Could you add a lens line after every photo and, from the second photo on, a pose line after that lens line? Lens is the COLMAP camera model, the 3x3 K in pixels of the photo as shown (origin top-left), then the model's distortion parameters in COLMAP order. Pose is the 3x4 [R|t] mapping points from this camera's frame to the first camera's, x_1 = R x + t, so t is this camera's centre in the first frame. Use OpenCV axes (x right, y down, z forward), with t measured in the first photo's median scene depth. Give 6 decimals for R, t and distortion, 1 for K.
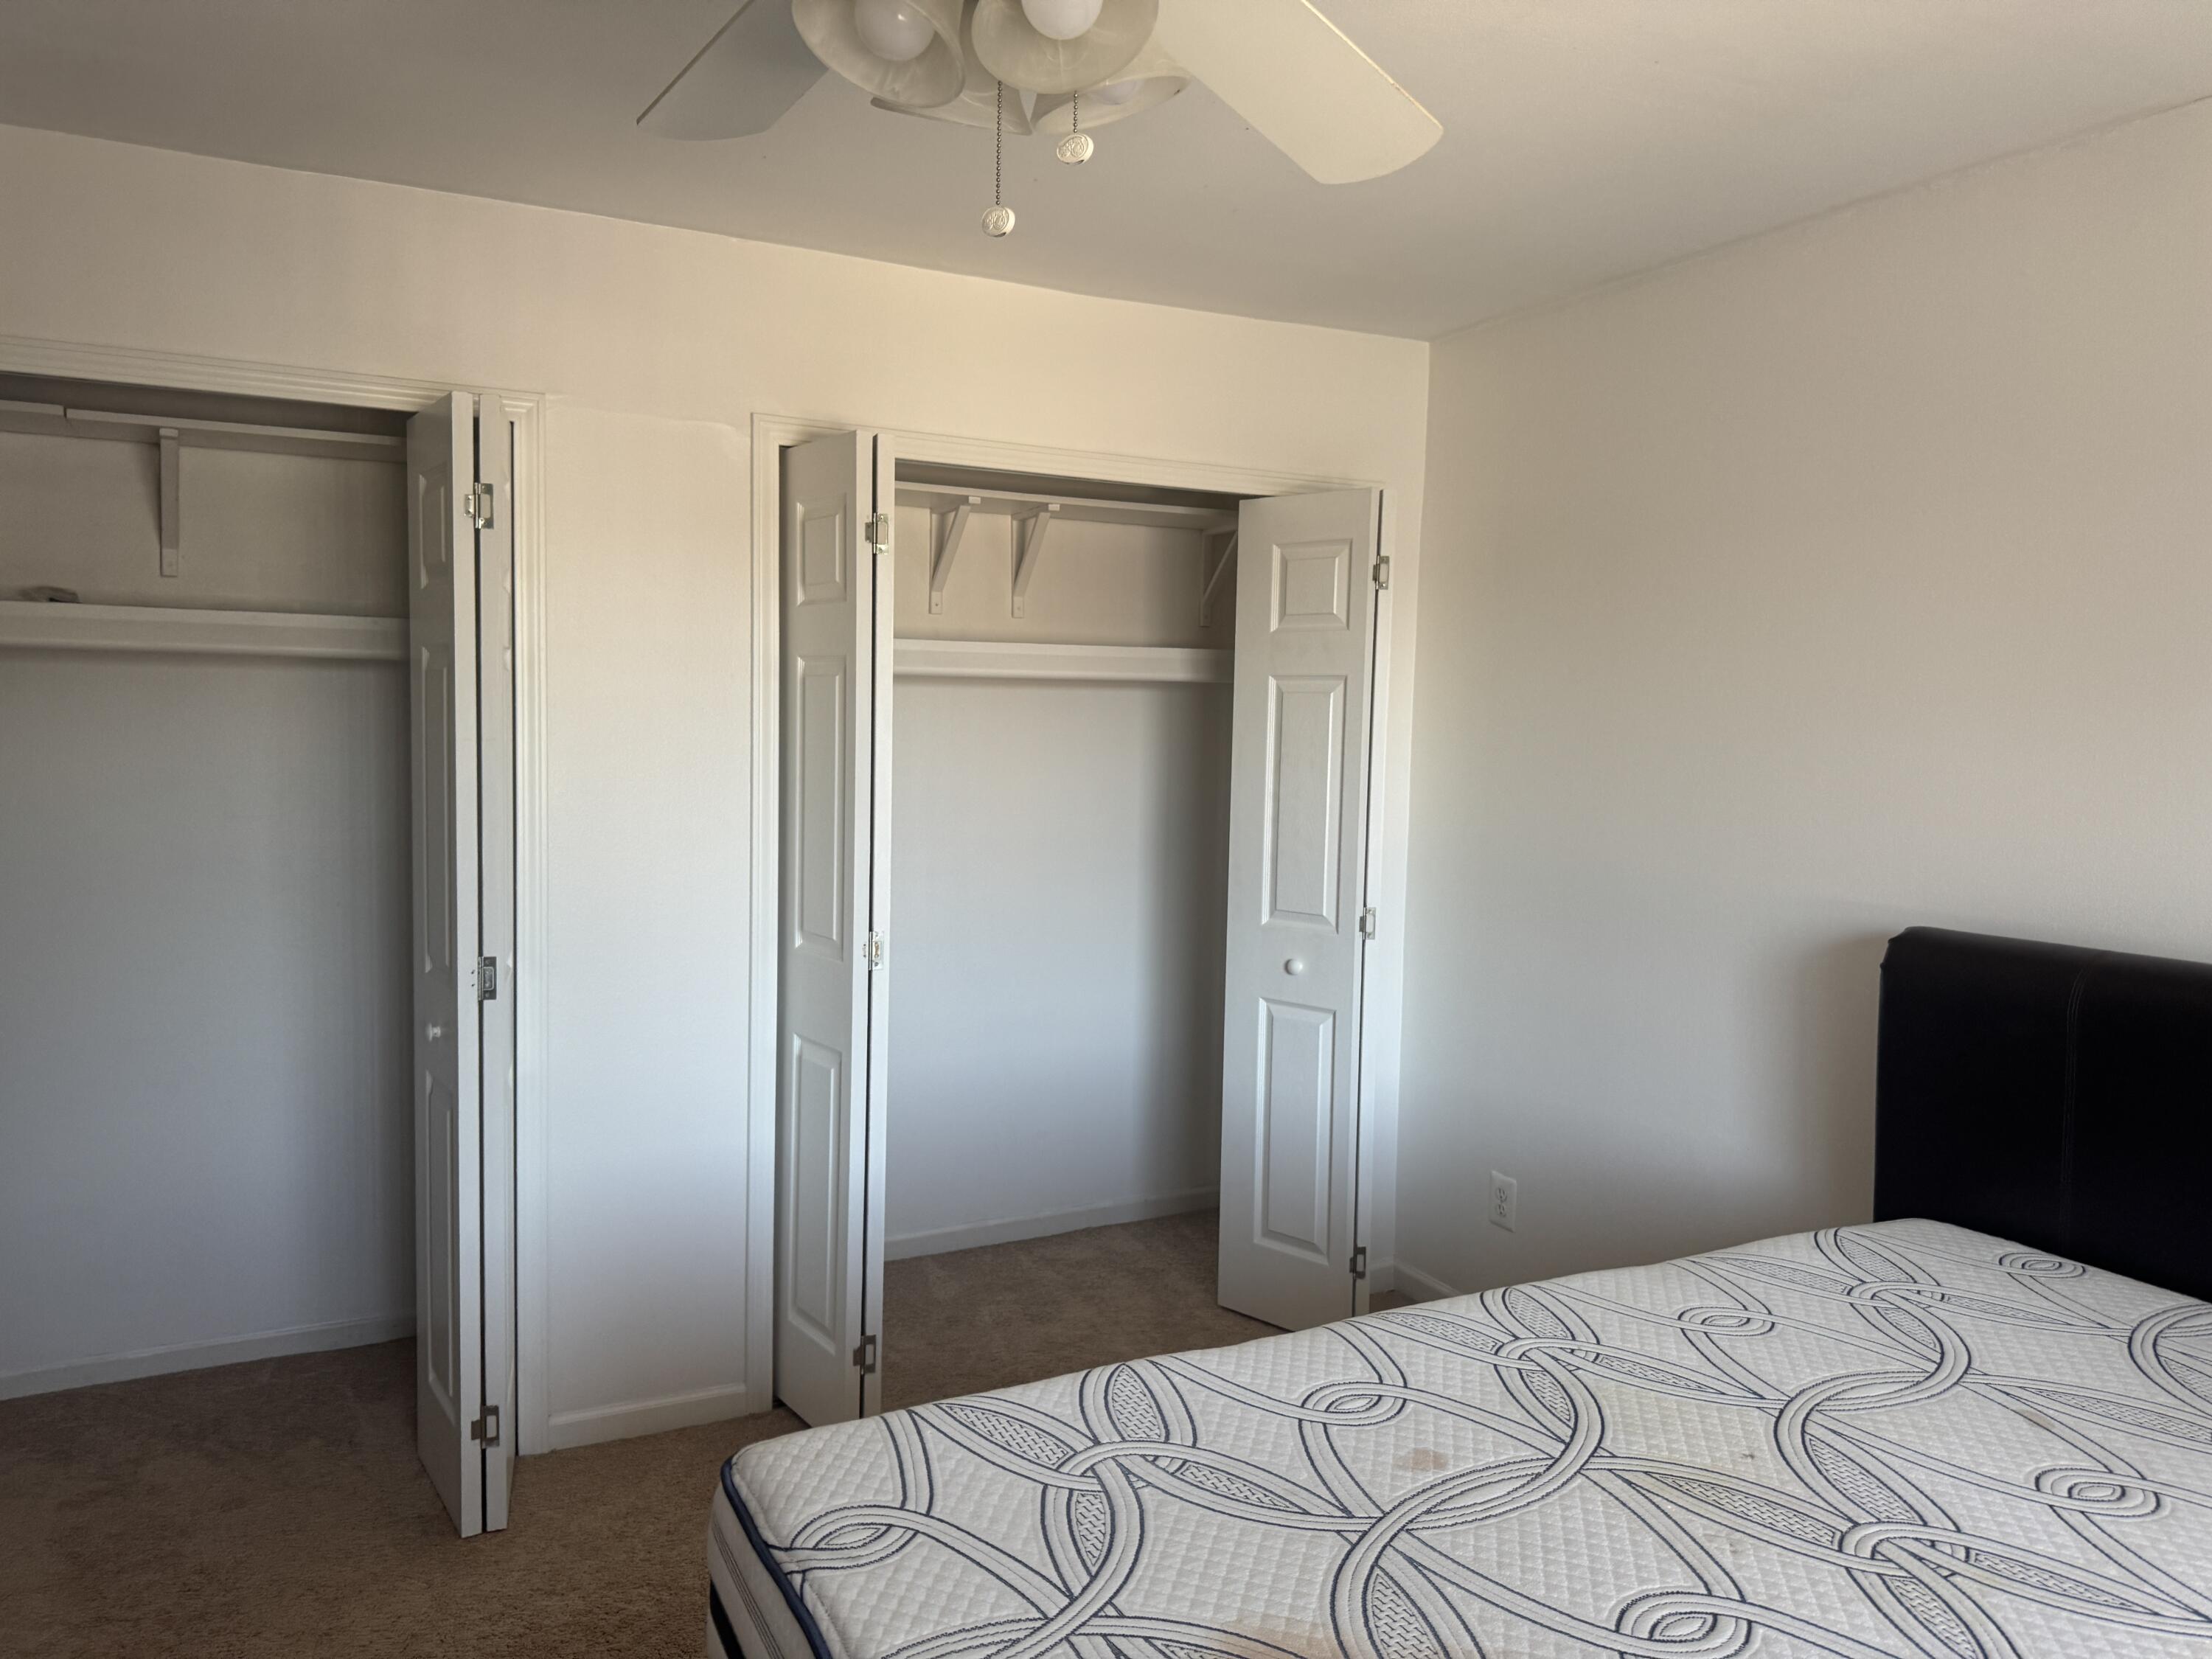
lens RADIAL K [[1544.4, 0, 1106.0], [0, 1544.4, 829.5], [0, 0, 1]] dist [-0.049014, 0.010158]
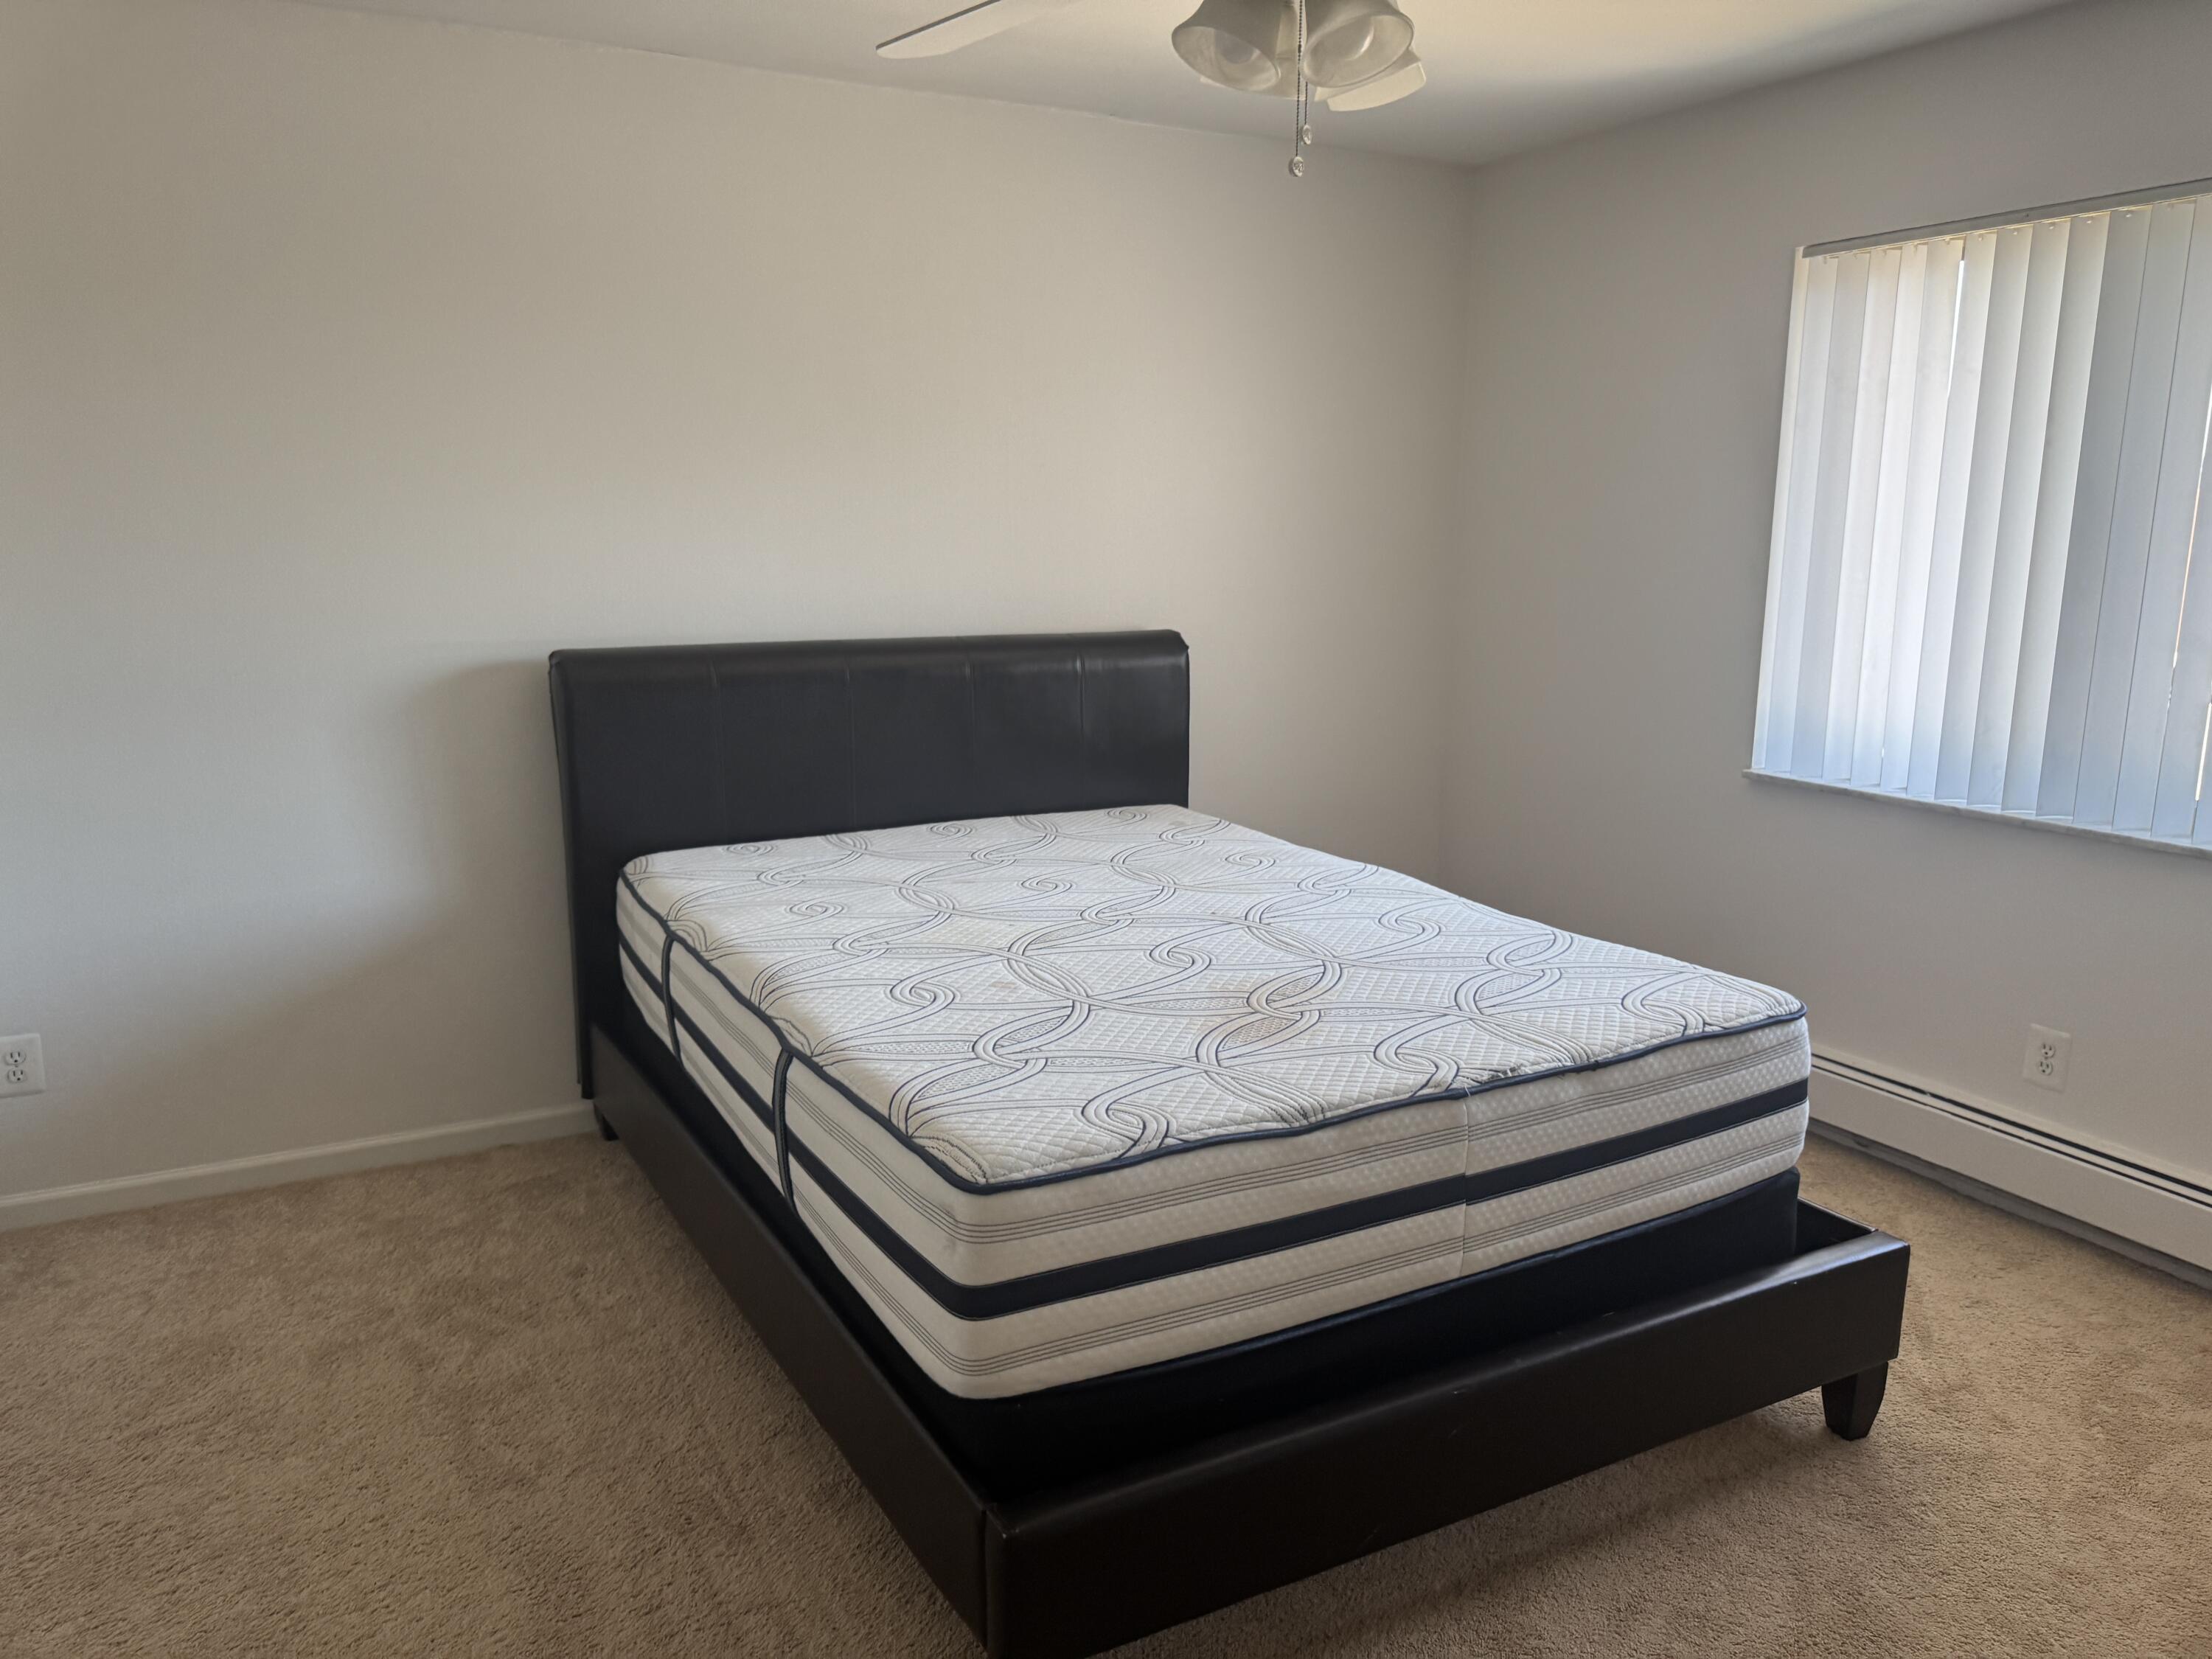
lens RADIAL K [[1544.4, 0, 1106.0], [0, 1544.4, 829.5], [0, 0, 1]] dist [-0.049014, 0.010158]
pose [[-0.016669, -0.225288, 0.974150, -1.388534], [0.068898, 0.971710, 0.225903, -0.093364], [-0.997484, 0.070883, -0.000675, 0.965386]]
